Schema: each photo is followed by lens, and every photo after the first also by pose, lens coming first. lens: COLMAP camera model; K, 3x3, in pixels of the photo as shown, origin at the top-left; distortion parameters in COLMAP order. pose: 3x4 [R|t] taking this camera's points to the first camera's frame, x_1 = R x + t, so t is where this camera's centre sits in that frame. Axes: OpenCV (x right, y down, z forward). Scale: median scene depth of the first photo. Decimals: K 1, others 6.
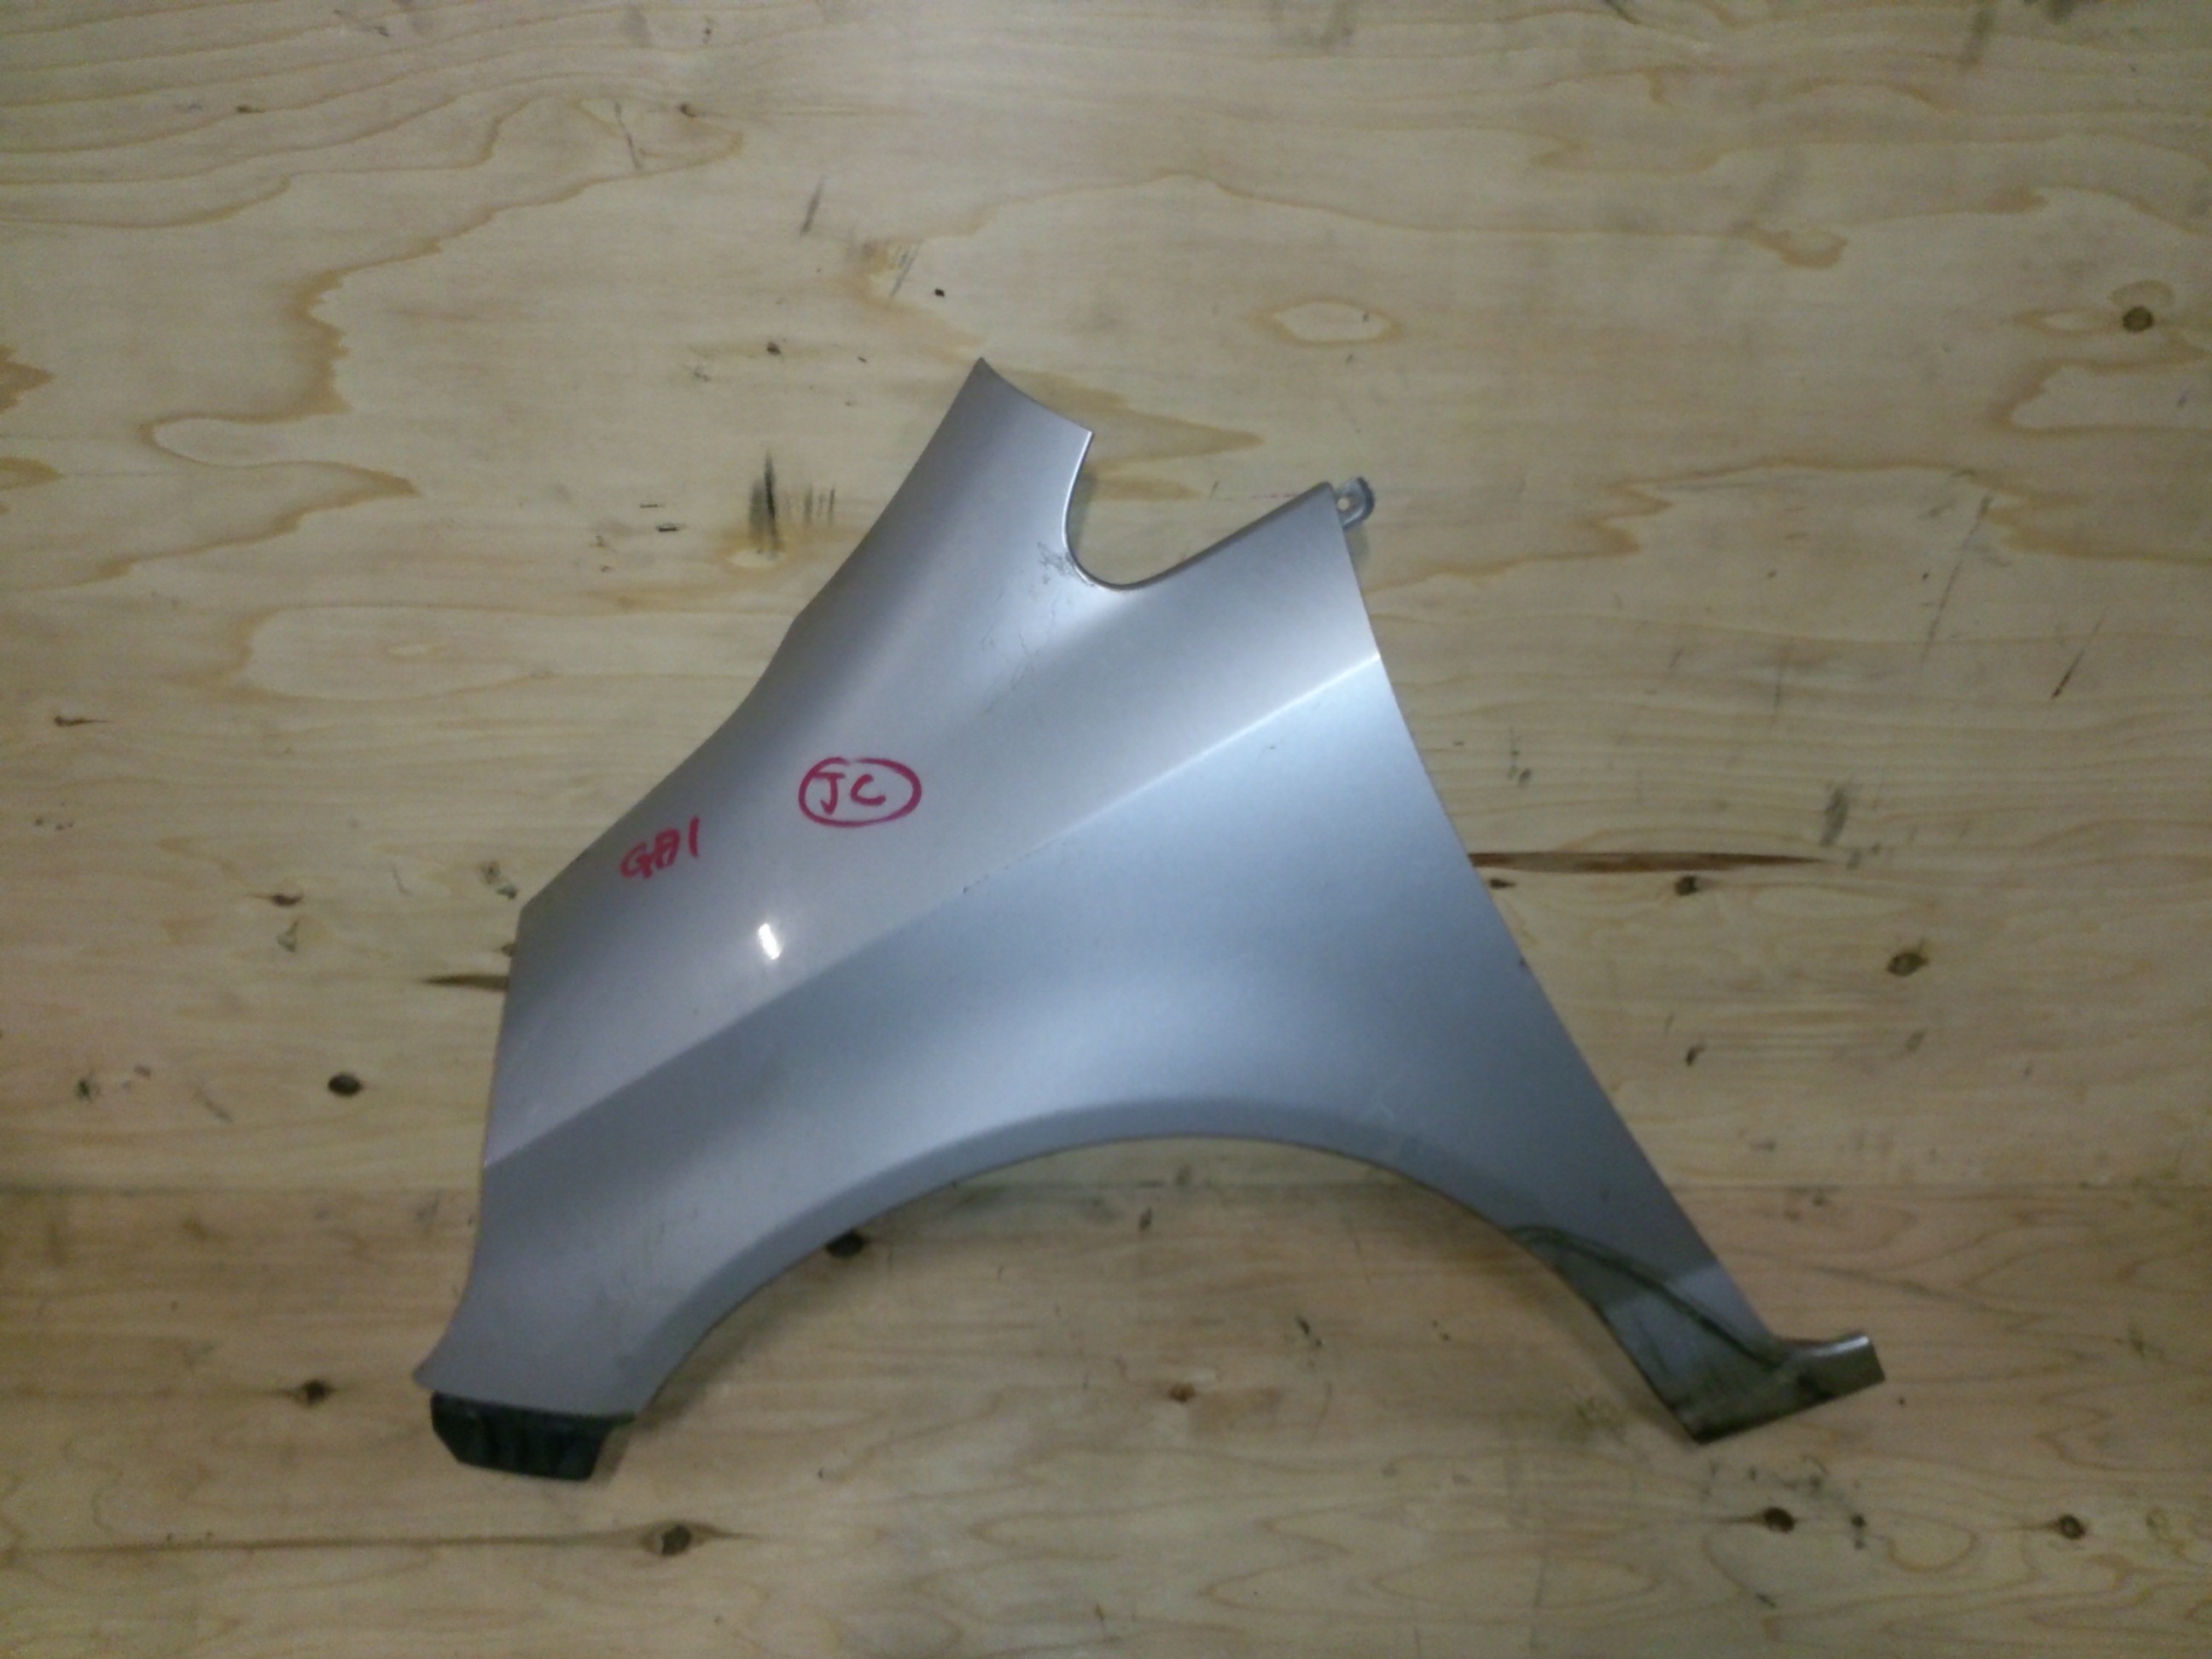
lens RADIAL K [[2125.3, 0, 1104.5], [0, 2125.3, 835.9], [0, 0, 1]] dist [0.106143, -0.262256]
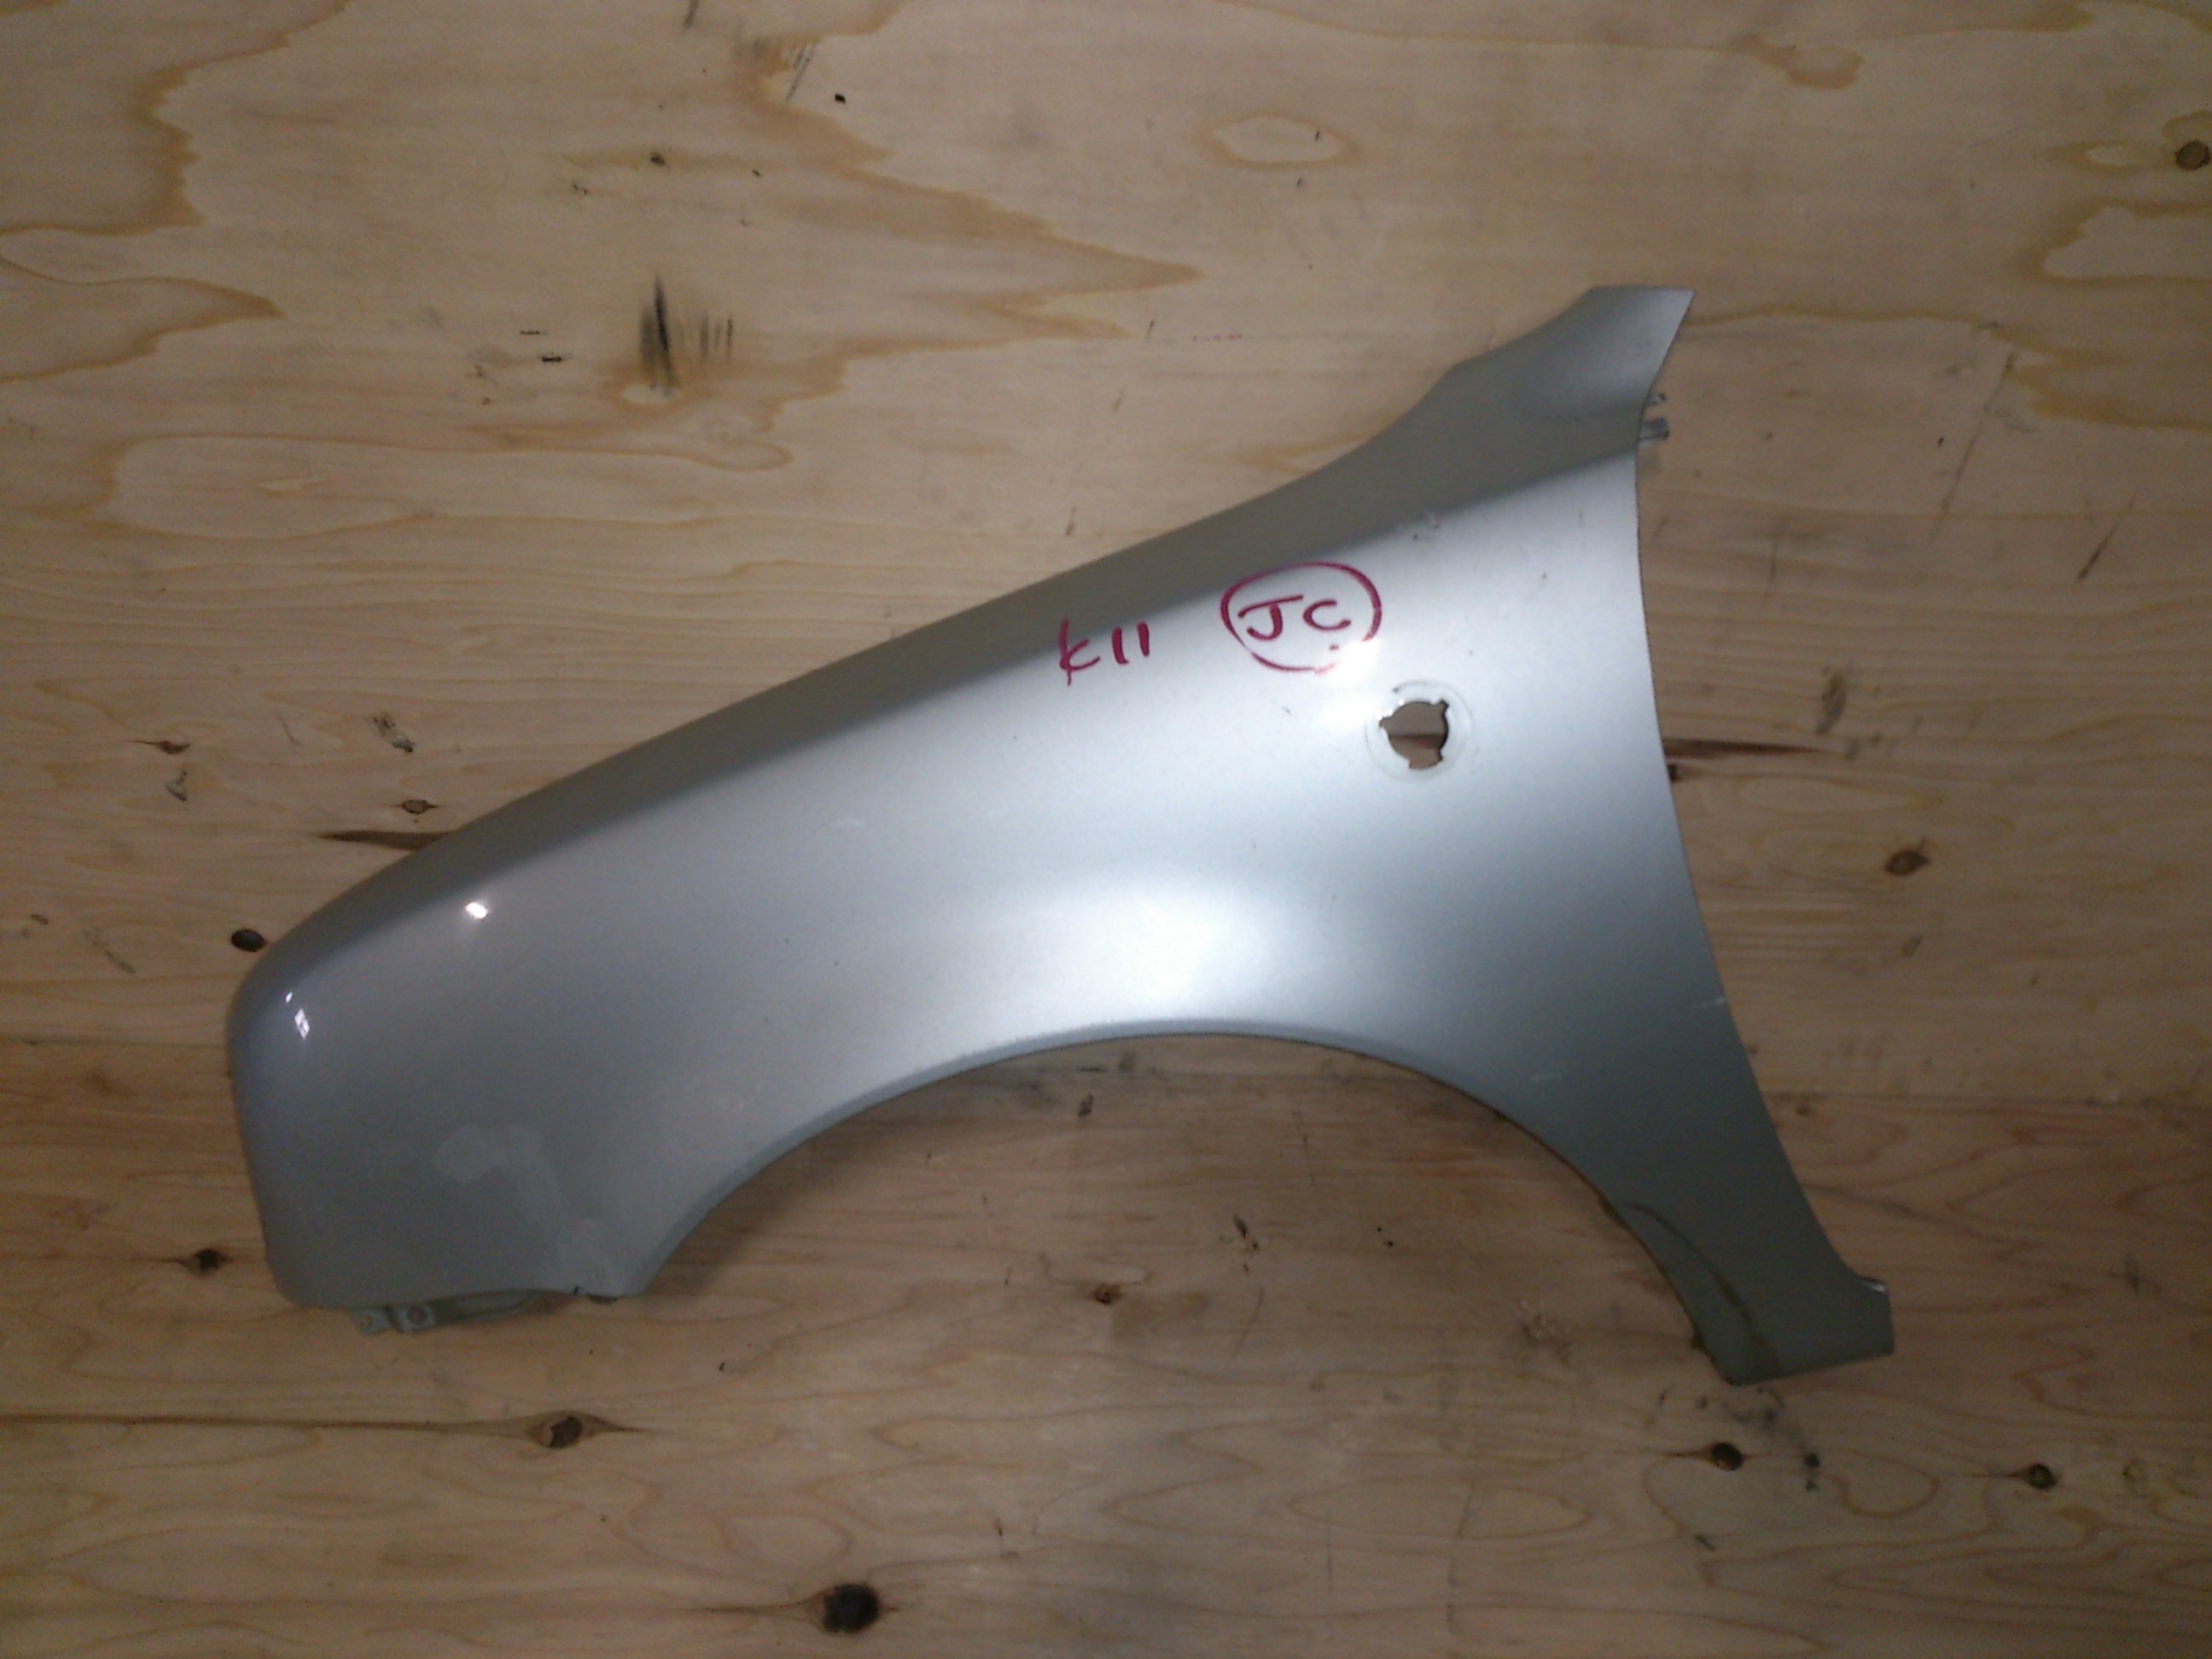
lens RADIAL K [[2094.2, 0, 1099.7], [0, 2094.2, 813.8], [0, 0, 1]] dist [0.103573, -0.245845]
pose [[0.998968, 0.028617, -0.035265, 0.065942], [-0.026163, 0.997328, 0.068202, -0.016806], [0.037123, -0.067209, 0.997048, 0.090996]]
